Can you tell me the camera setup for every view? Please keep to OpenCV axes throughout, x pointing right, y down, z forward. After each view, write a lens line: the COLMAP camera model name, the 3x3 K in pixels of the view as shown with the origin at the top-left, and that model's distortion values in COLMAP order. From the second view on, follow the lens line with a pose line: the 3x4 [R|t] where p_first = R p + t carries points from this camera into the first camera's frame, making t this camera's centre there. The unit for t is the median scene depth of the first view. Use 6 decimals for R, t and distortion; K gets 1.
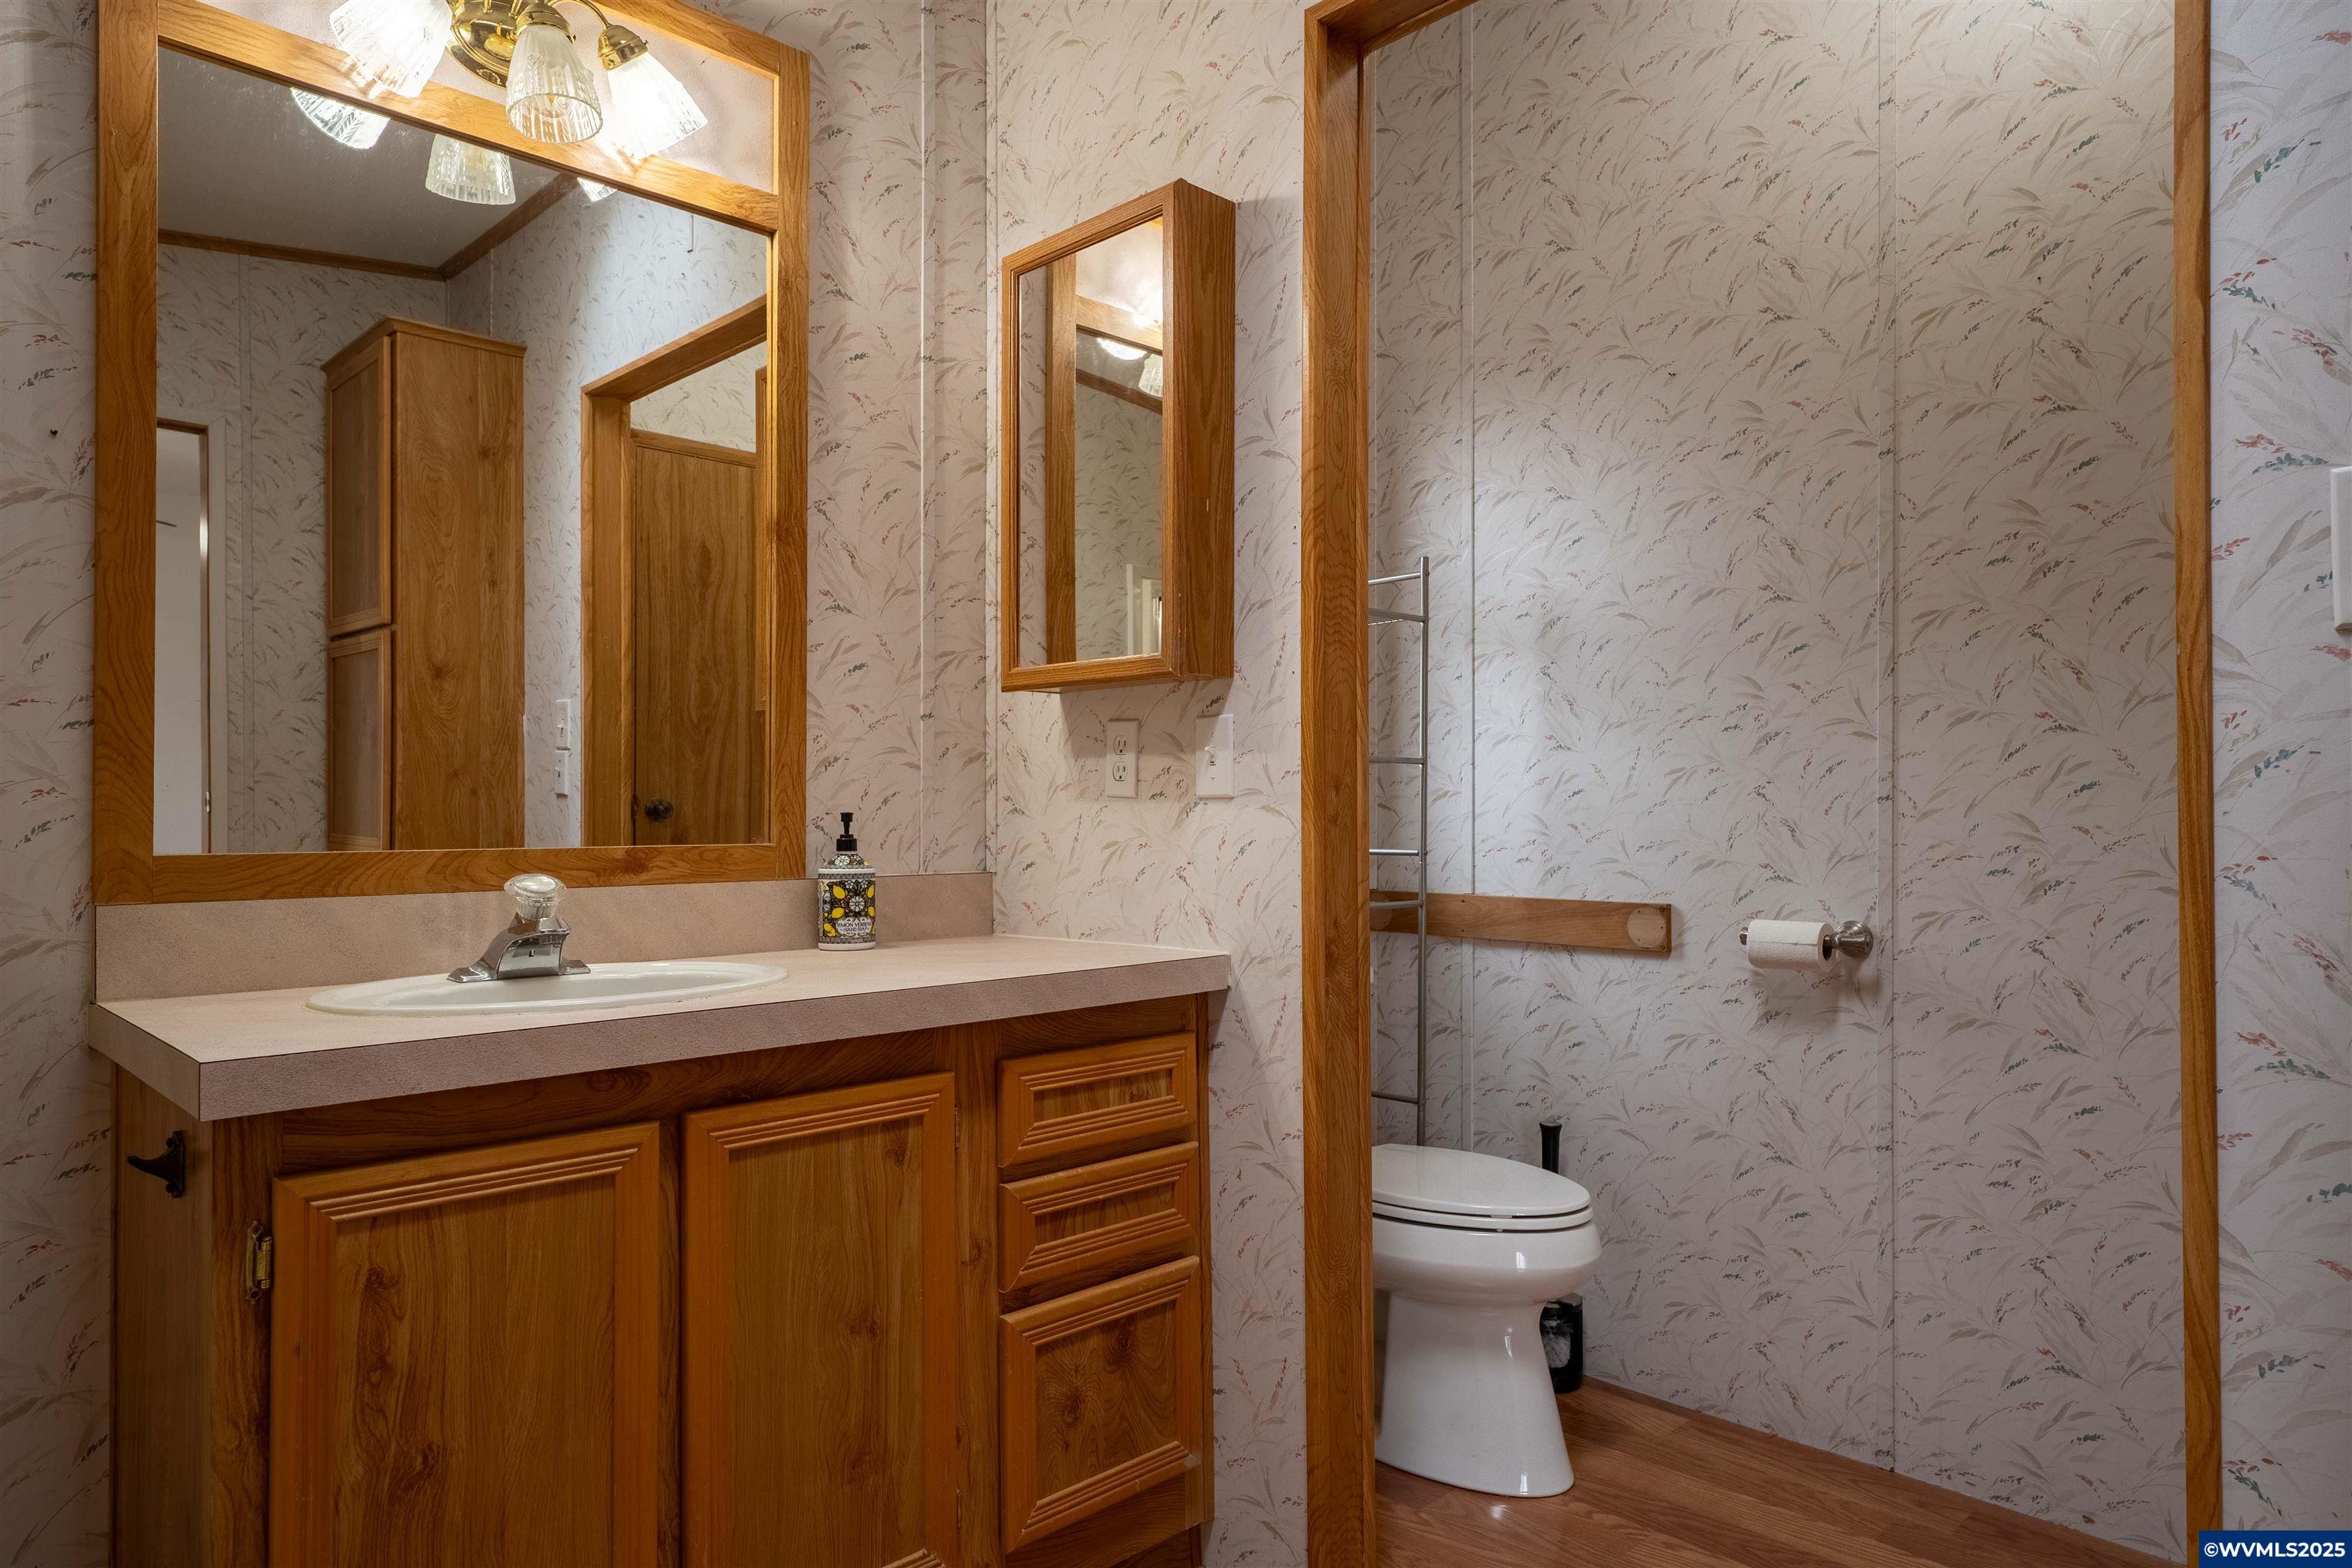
lens RADIAL K [[1446.3, 0, 1176.0], [0, 1446.3, 784.0], [0, 0, 1]] dist [0.000346, -0.000031]
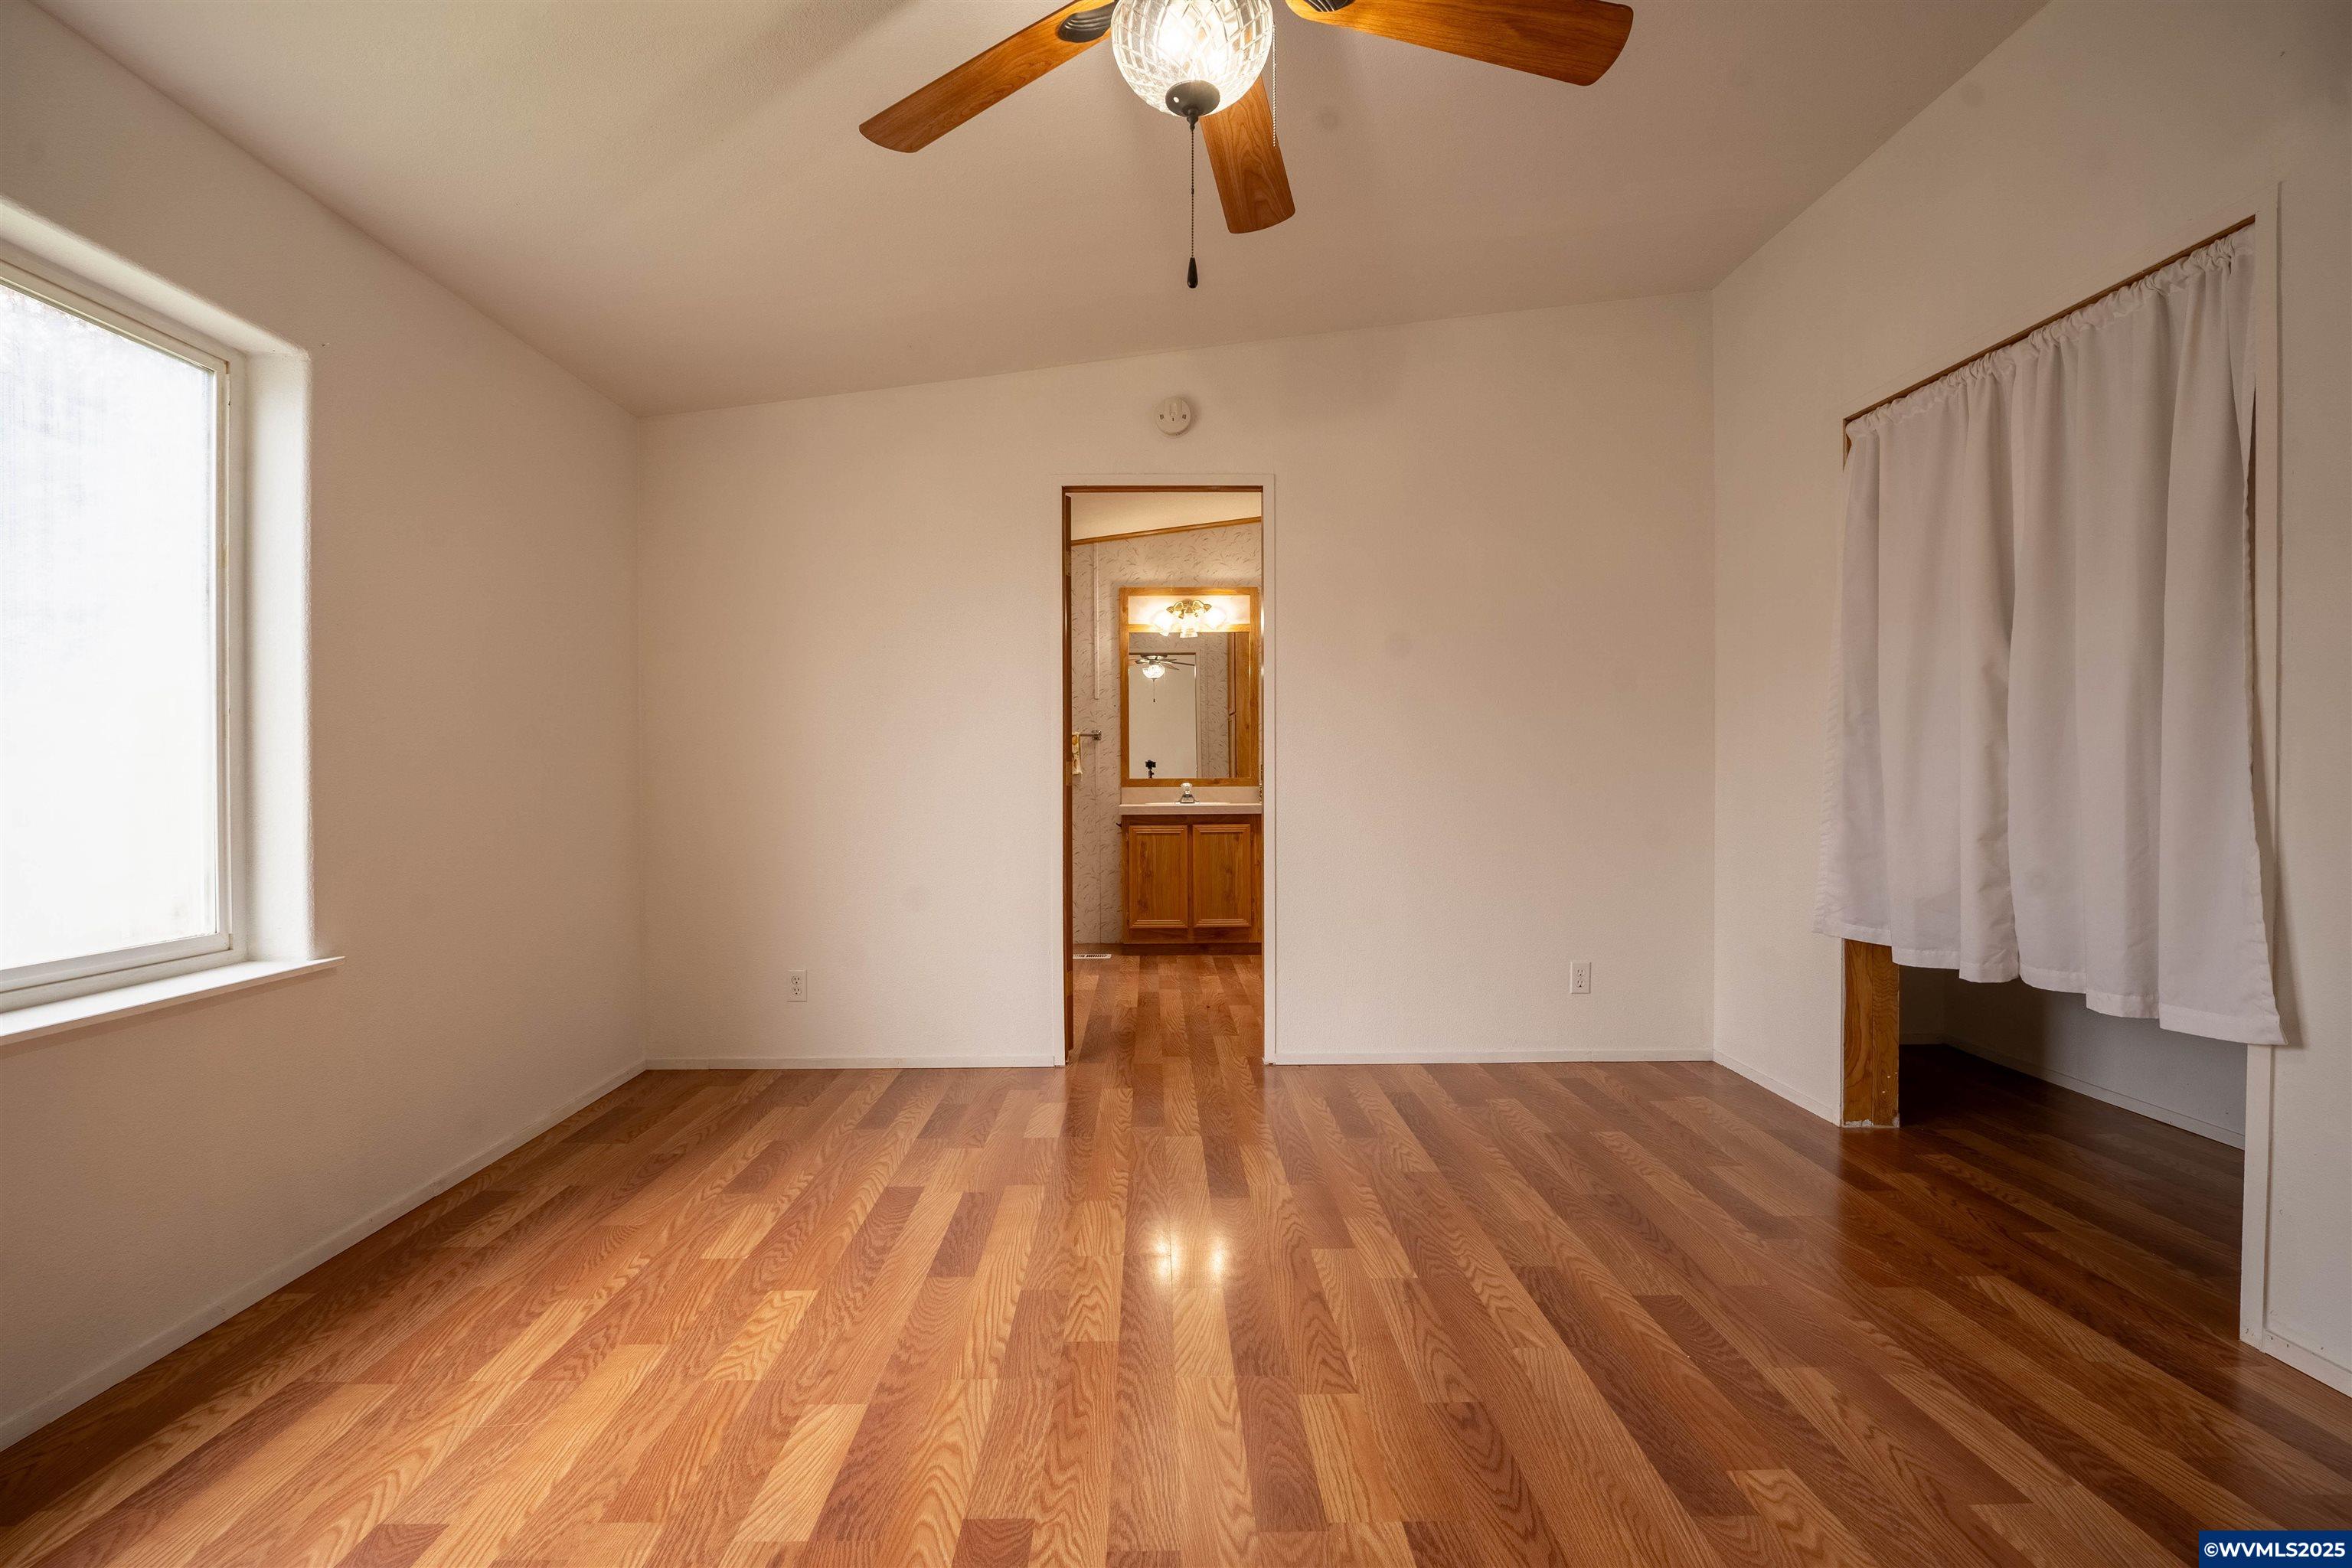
lens RADIAL K [[1034.9, 0, 1176.0], [0, 1034.9, 784.0], [0, 0, 1]] dist [-0.035807, 0.000509]
pose [[0.727056, 0.002589, -0.686573, 2.232837], [0.009910, 0.999849, 0.014265, 0.014122], [0.686506, -0.017175, 0.726921, -1.841620]]
